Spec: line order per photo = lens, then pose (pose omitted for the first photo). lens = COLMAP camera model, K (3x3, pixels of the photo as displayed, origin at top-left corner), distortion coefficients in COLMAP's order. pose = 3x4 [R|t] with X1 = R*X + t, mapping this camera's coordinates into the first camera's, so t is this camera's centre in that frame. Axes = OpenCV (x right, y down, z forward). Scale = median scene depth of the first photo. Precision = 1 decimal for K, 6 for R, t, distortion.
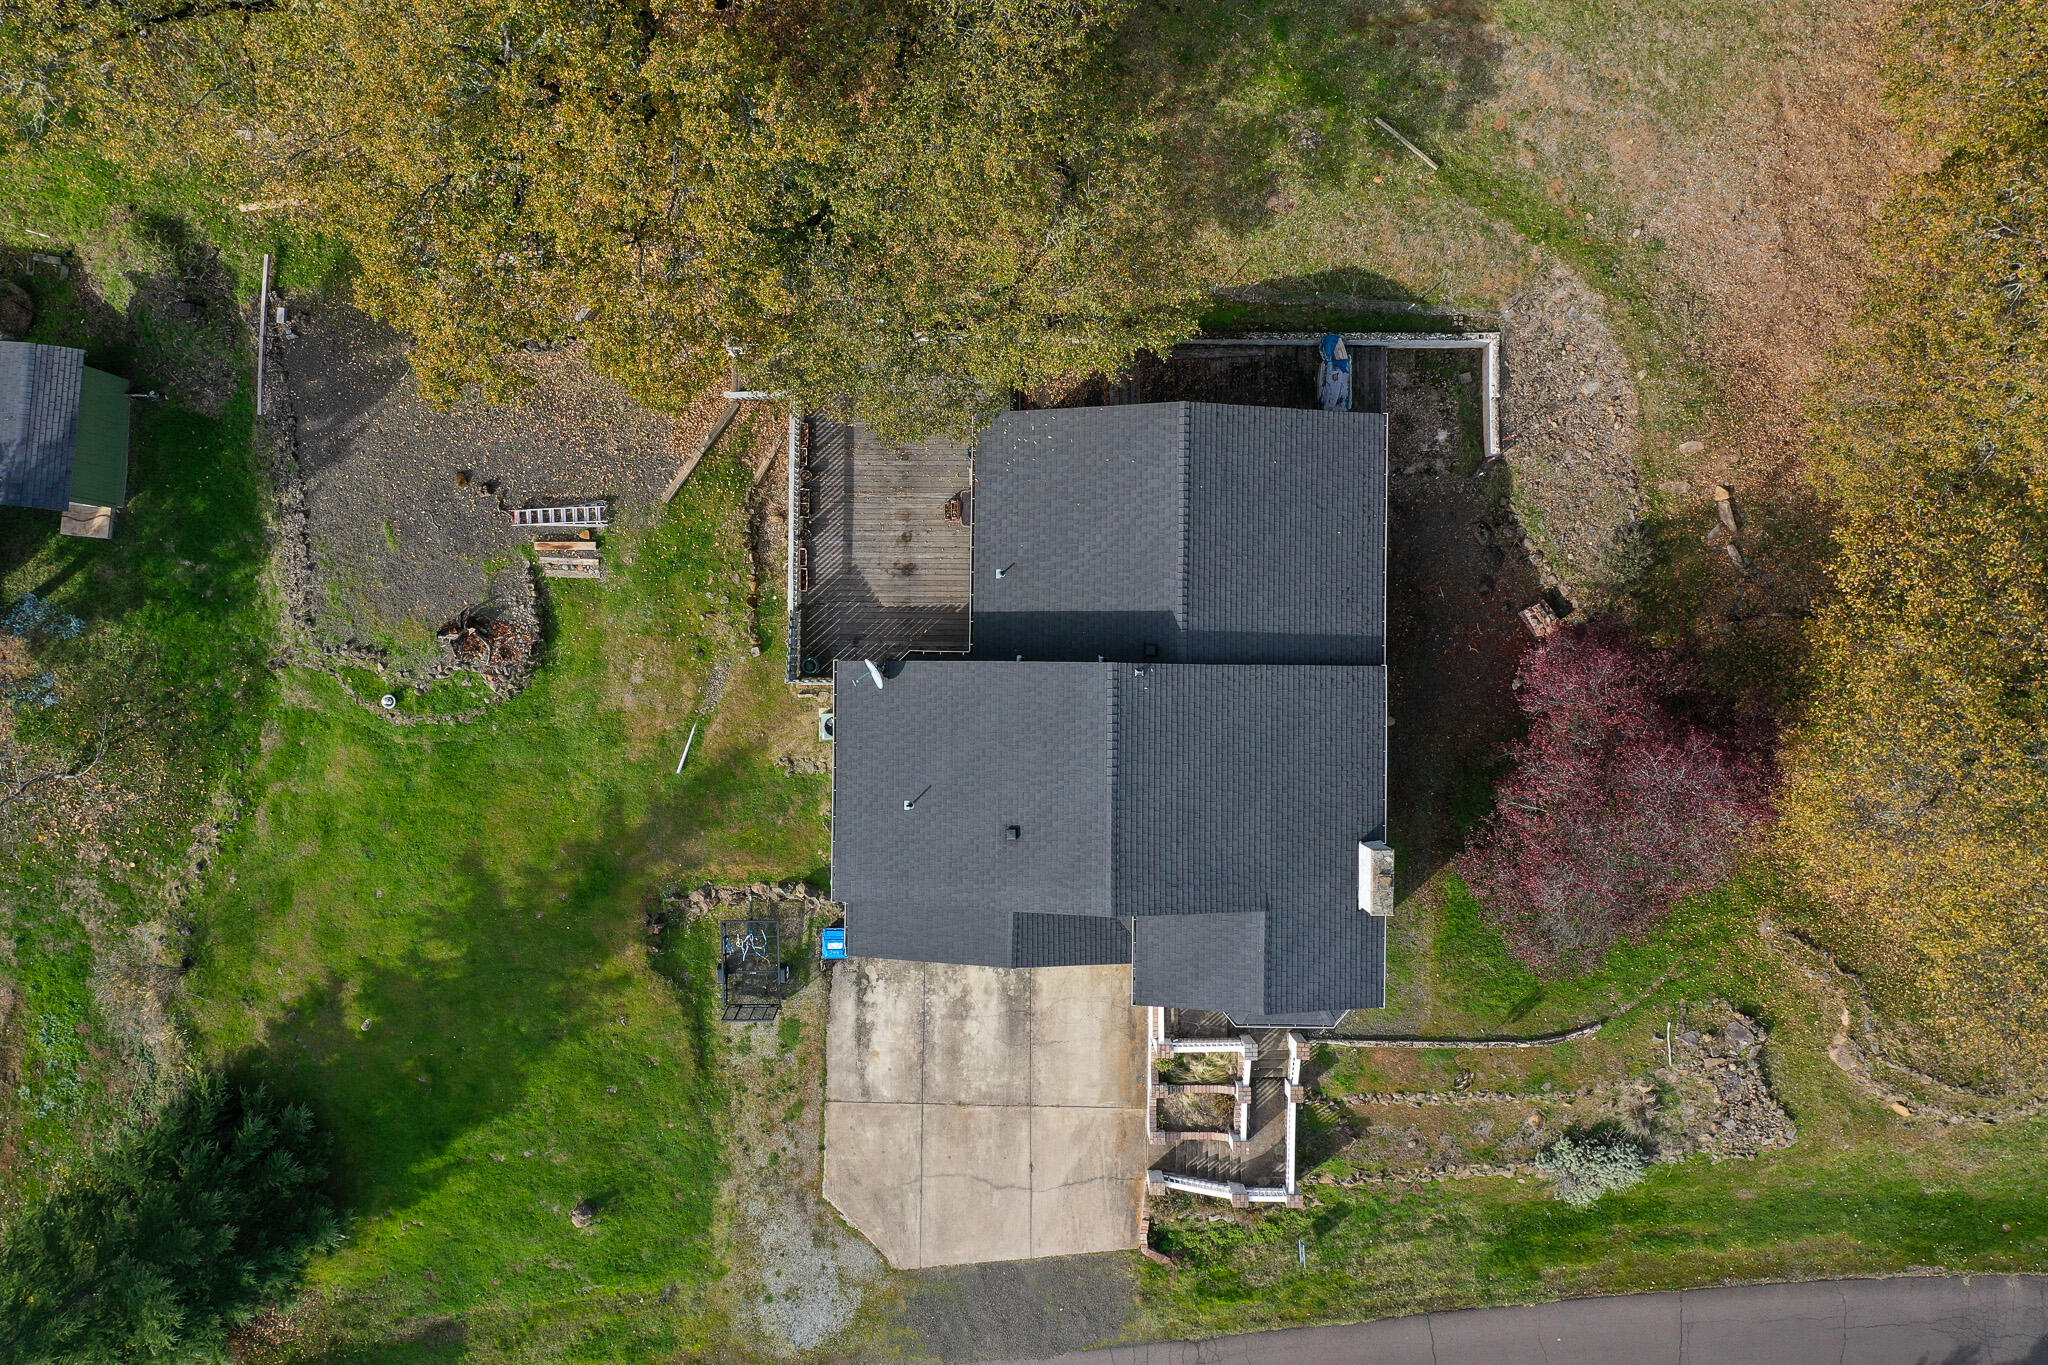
lens RADIAL K [[1619.2, 0, 1019.7], [0, 1619.2, 677.8], [0, 0, 1]] dist [0.003584, 0.005205]
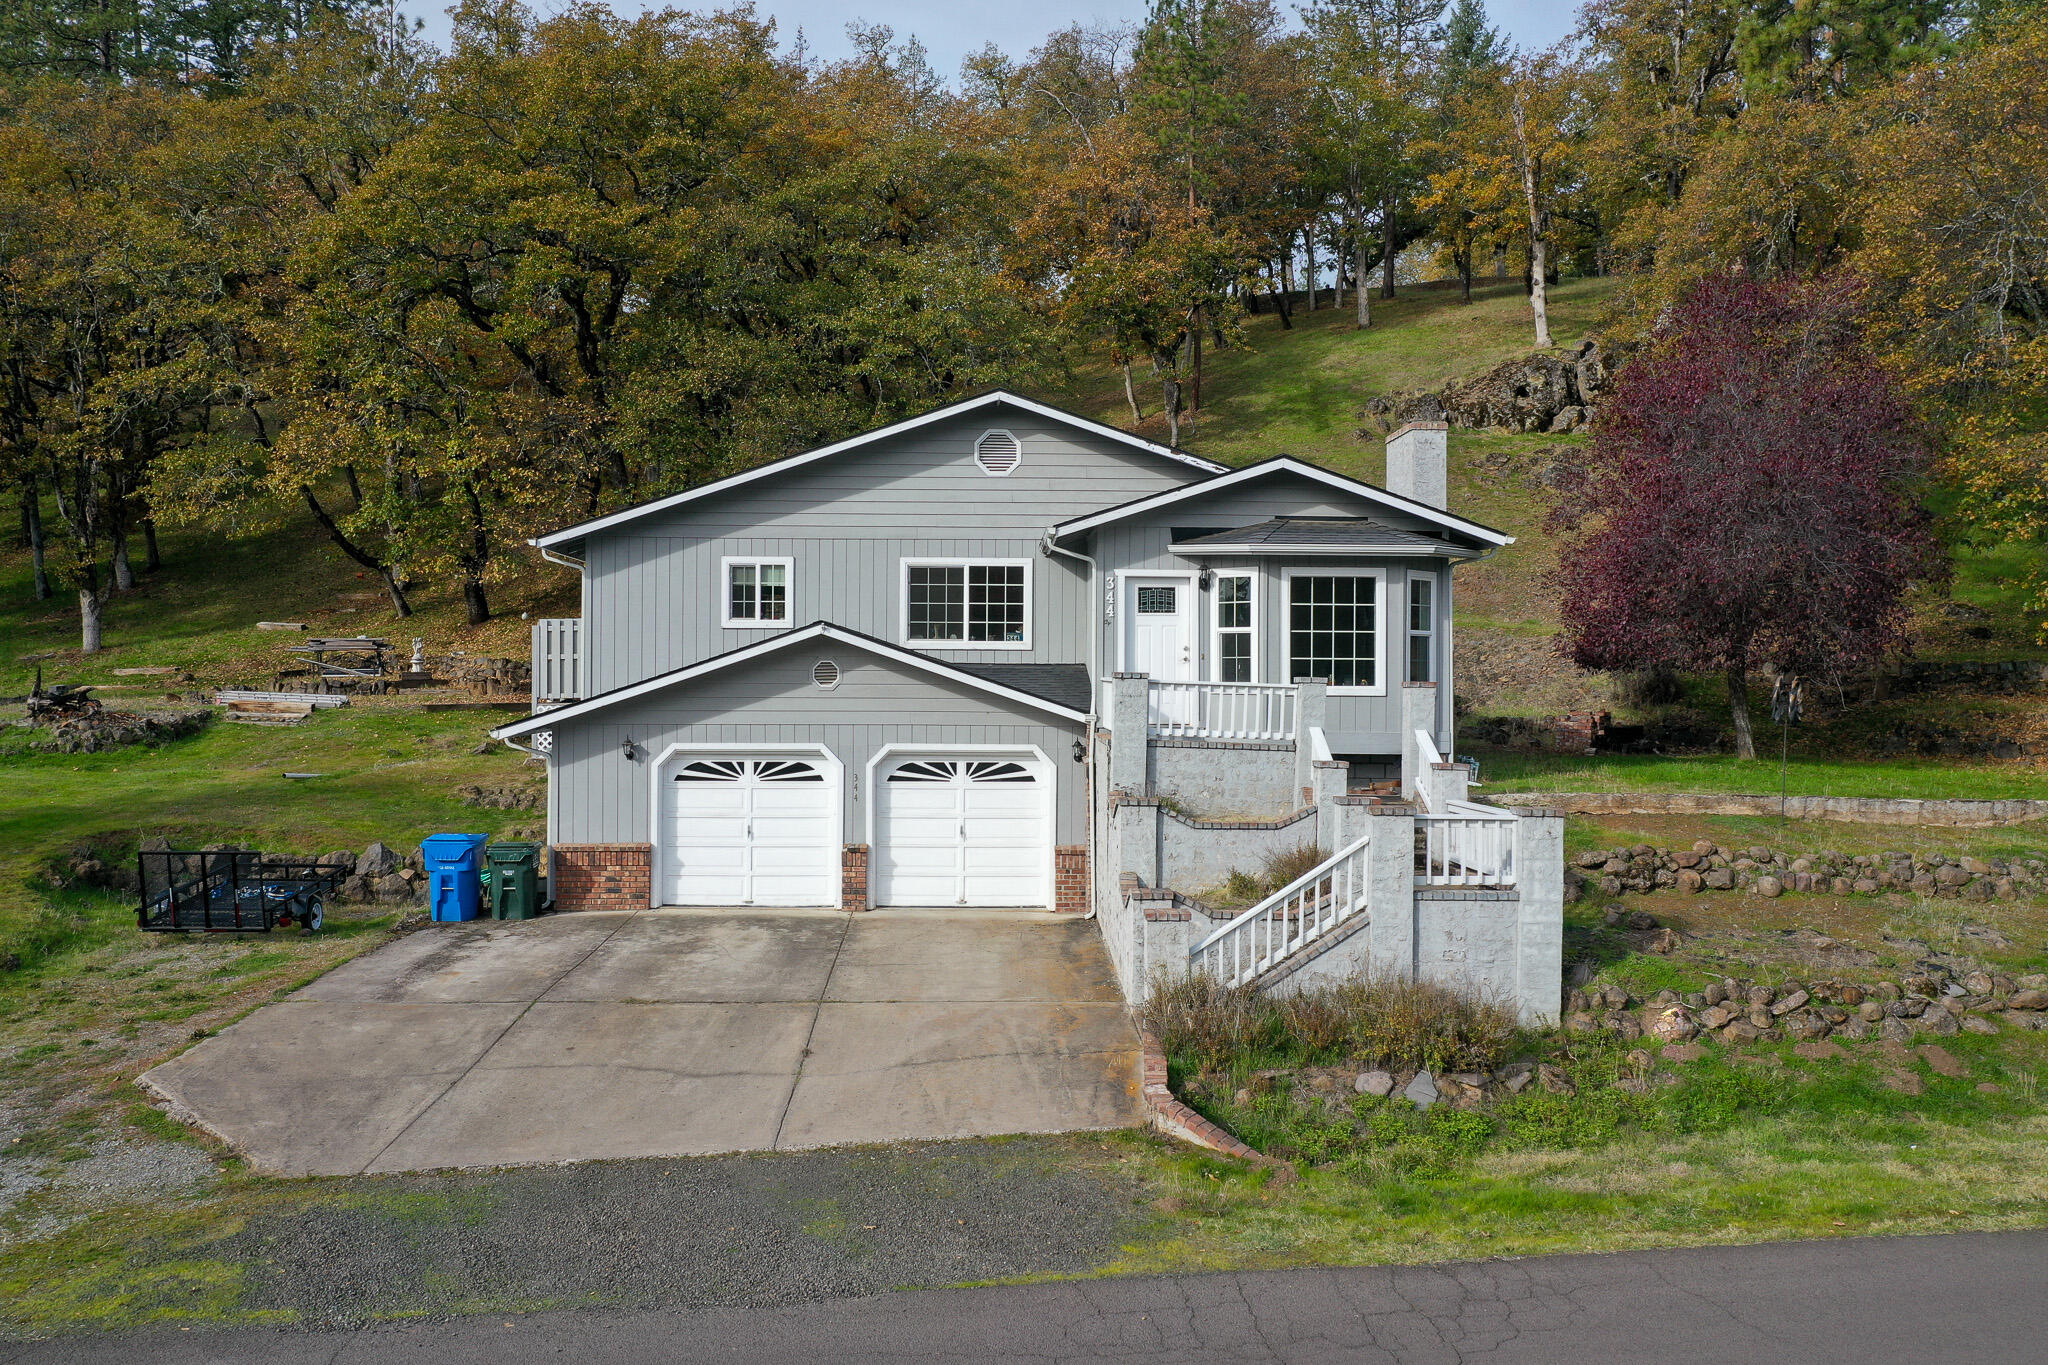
lens RADIAL K [[1615.8, 0, 1018.7], [0, 1615.8, 677.6], [0, 0, 1]] dist [0.006012, -0.006176]
pose [[0.998929, 0.030618, 0.034693, 0.037692], [0.034398, 0.010091, -0.999357, 0.644488], [-0.030949, 0.999480, 0.009027, 0.917946]]
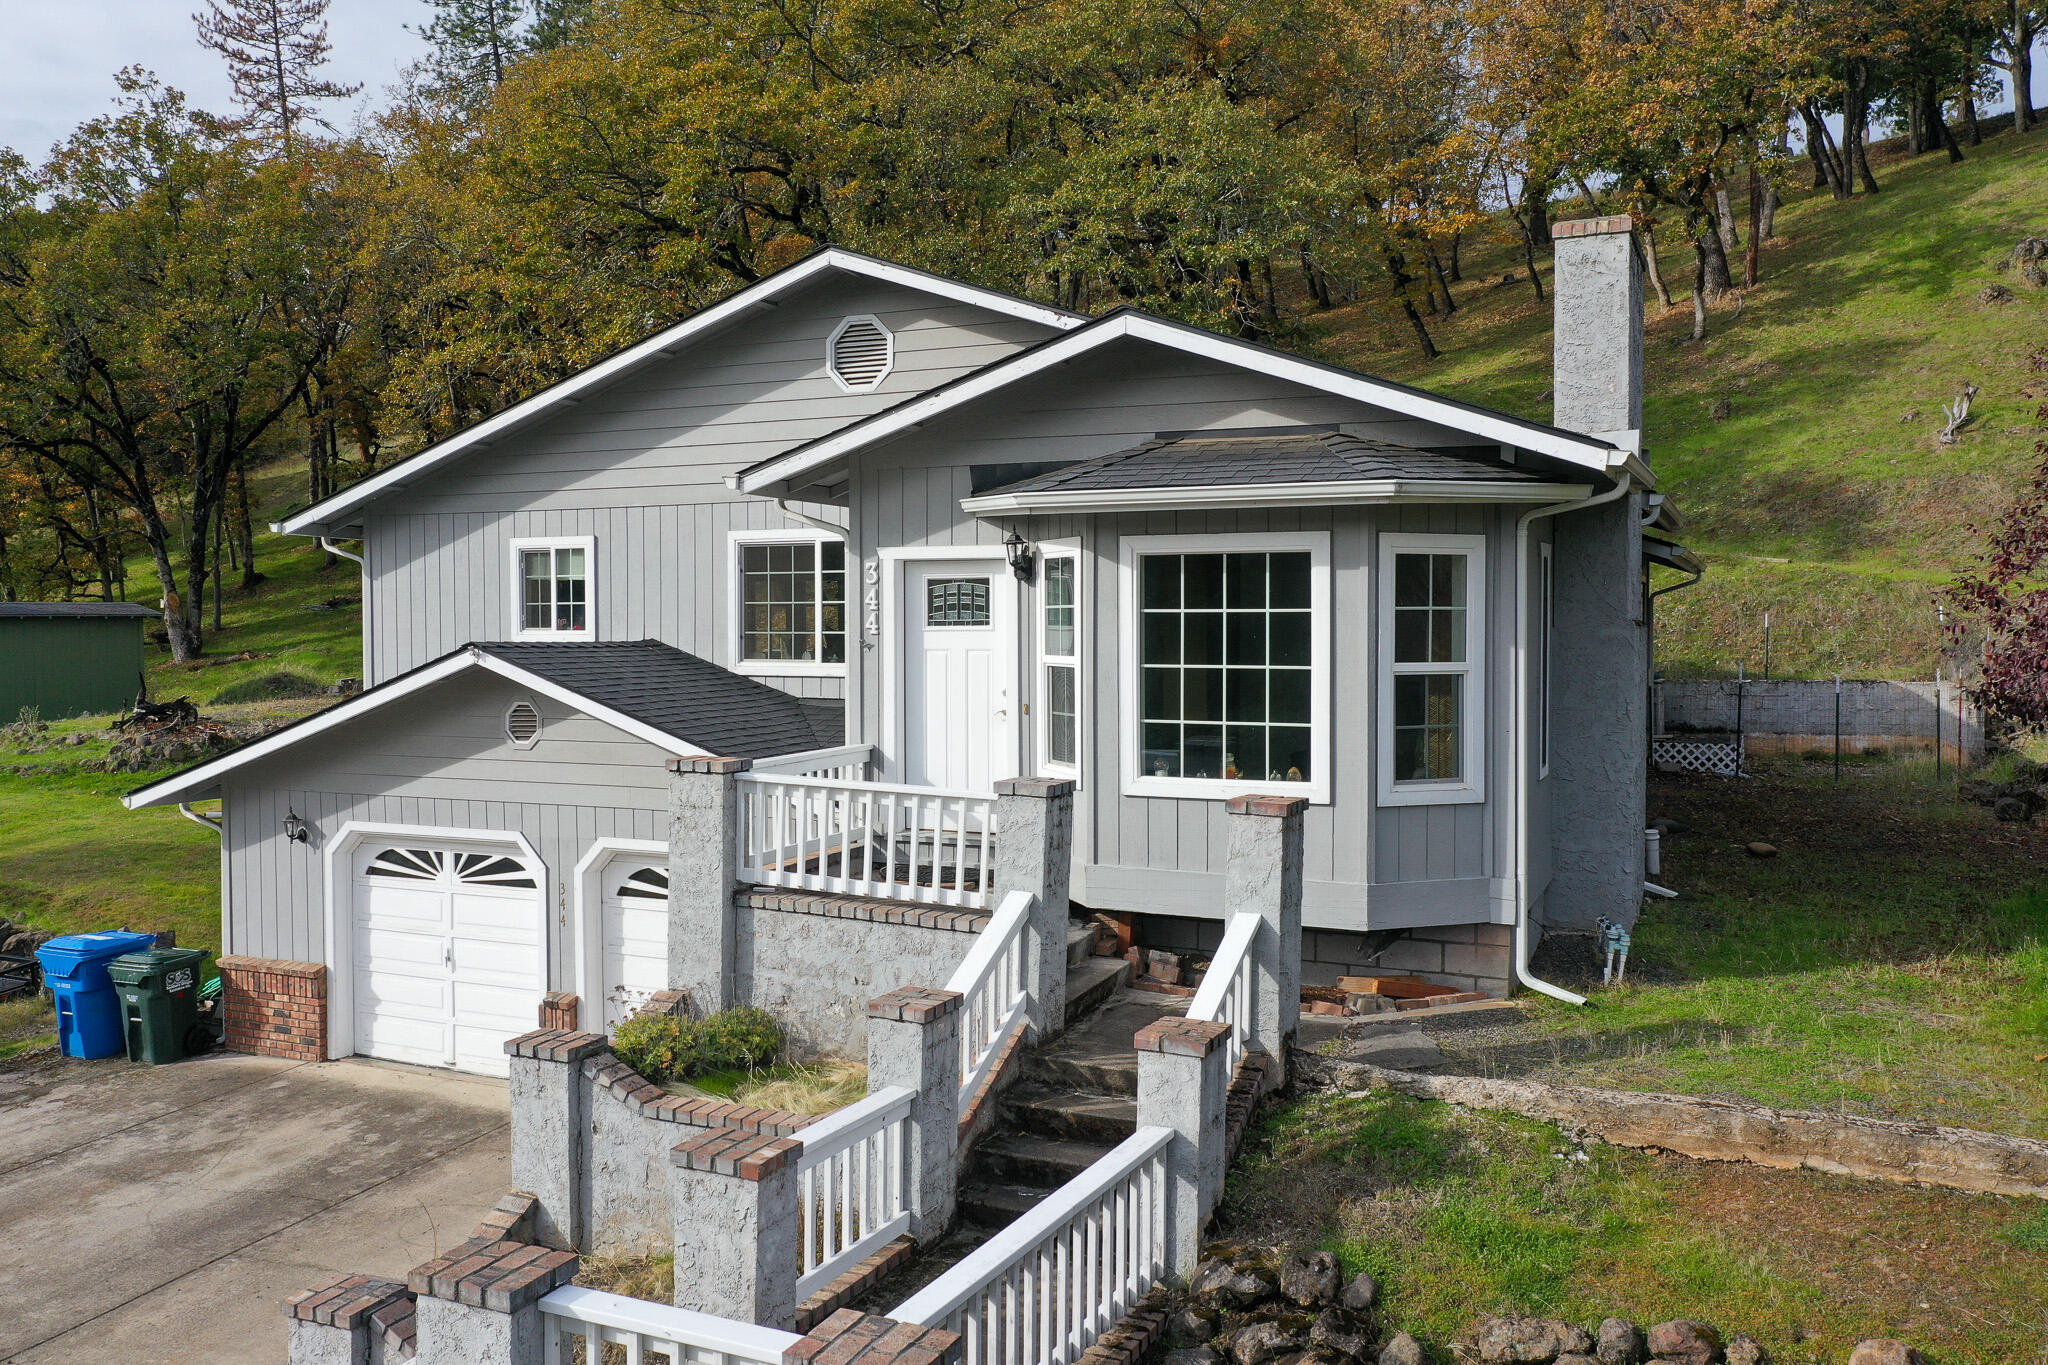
lens RADIAL K [[1619.2, 0, 1019.7], [0, 1619.2, 677.8], [0, 0, 1]] dist [0.003584, 0.005205]
pose [[0.913658, 0.037708, -0.404731, 0.210741], [-0.406085, 0.040590, -0.912933, 0.396642], [-0.017996, 0.998464, 0.052398, 0.896132]]
